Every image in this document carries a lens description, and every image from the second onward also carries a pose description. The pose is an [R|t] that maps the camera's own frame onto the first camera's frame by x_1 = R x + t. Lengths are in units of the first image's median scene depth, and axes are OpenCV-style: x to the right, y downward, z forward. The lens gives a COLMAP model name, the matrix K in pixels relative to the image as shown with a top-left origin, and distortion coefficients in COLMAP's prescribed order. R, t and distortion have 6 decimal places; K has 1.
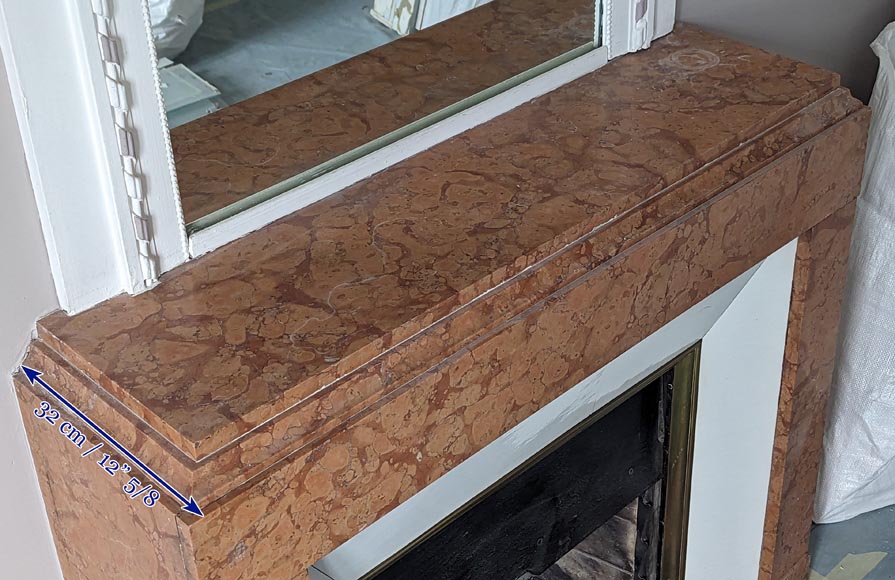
lens RADIAL K [[1306.9, 0, 449.7], [0, 1306.9, 286.0], [0, 0, 1]] dist [0.091723, 0.000000]
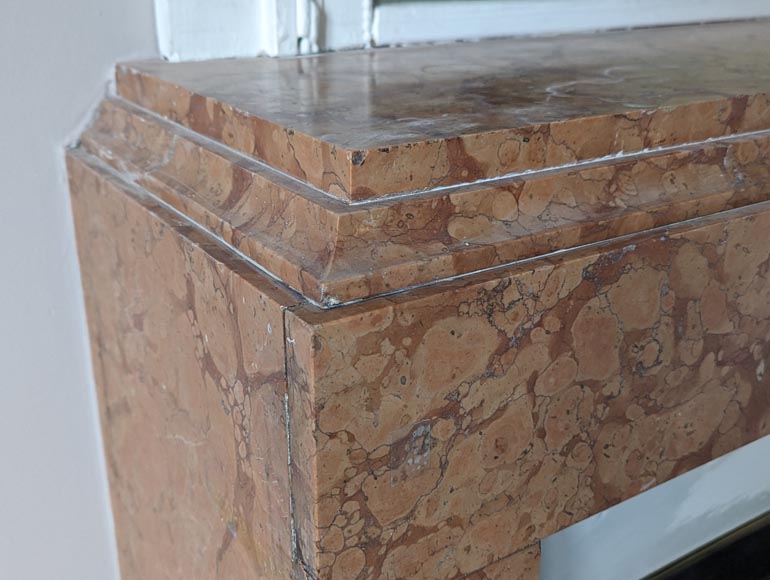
lens RADIAL K [[897.5, 0, 380.5], [0, 897.5, 291.1], [0, 0, 1]] dist [0.052000, 0.000000]
pose [[0.981146, 0.100282, -0.165217, -0.125142], [-0.129768, 0.975319, -0.178645, 0.200514], [0.143224, 0.196716, 0.969943, 0.685755]]
